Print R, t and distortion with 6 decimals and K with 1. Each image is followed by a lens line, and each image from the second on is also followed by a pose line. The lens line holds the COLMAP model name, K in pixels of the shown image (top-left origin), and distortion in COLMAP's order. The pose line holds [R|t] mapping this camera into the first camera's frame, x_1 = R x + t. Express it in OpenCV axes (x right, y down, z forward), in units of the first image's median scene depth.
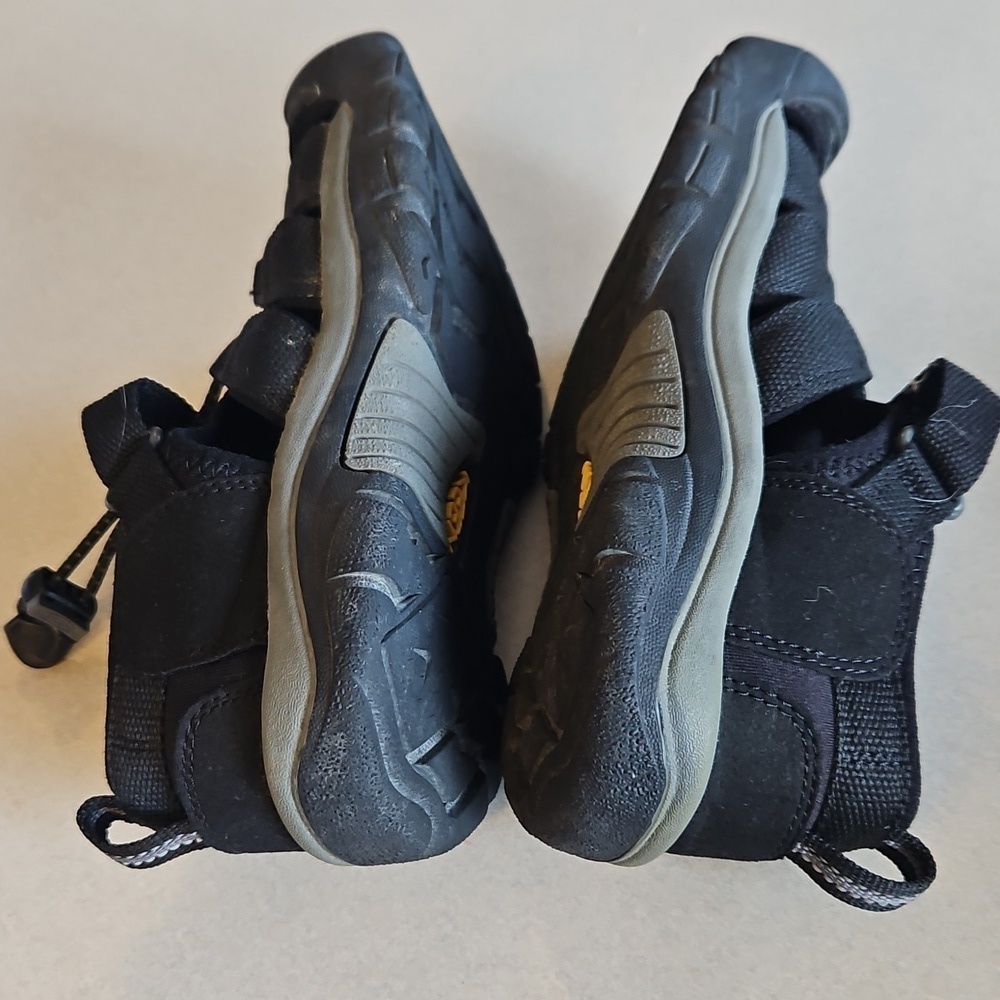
lens RADIAL K [[1348.7, 0, 500.0], [0, 1348.7, 480.1], [0, 0, 1]] dist [0.025499, -0.092813]
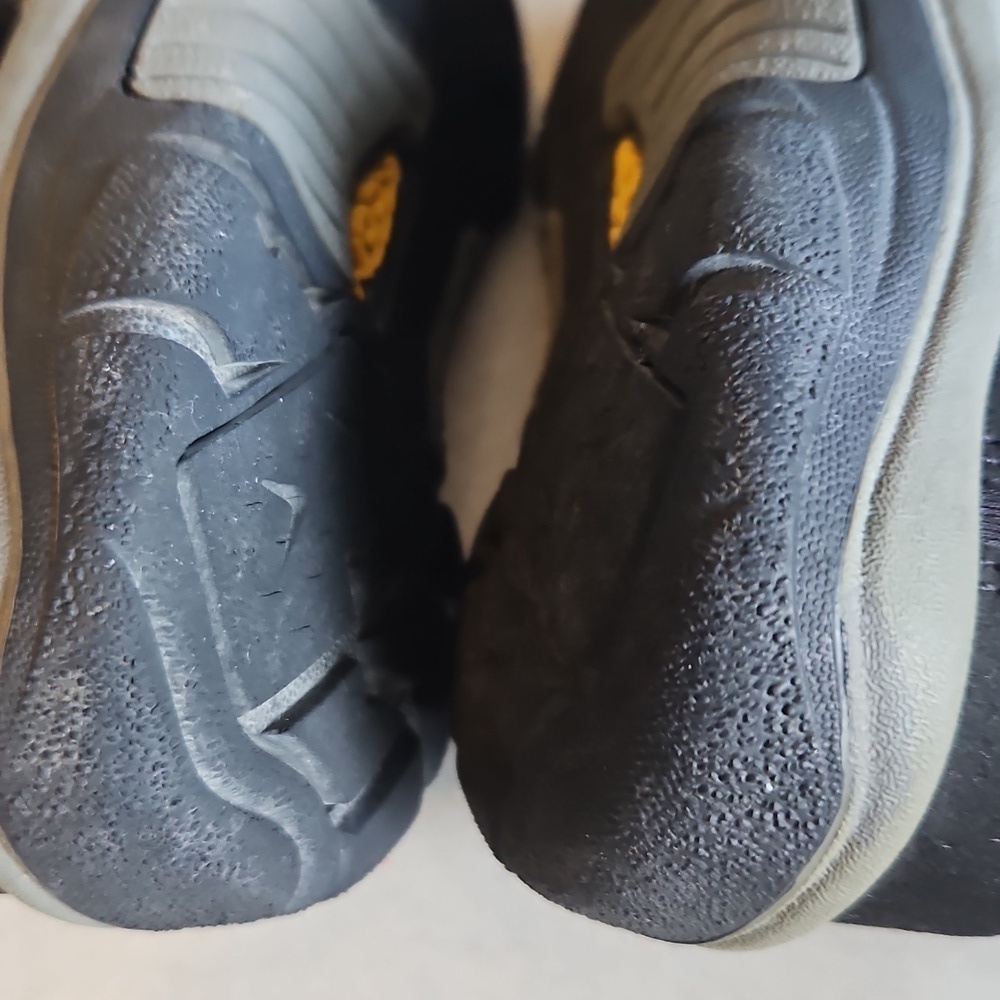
lens RADIAL K [[1348.7, 0, 500.0], [0, 1348.7, 480.1], [0, 0, 1]] dist [0.025499, -0.092813]
pose [[0.998744, 0.022537, 0.044747, -0.005503], [-0.026967, 0.994522, 0.100990, 0.077644], [-0.042226, -0.102070, 0.993881, 0.552960]]
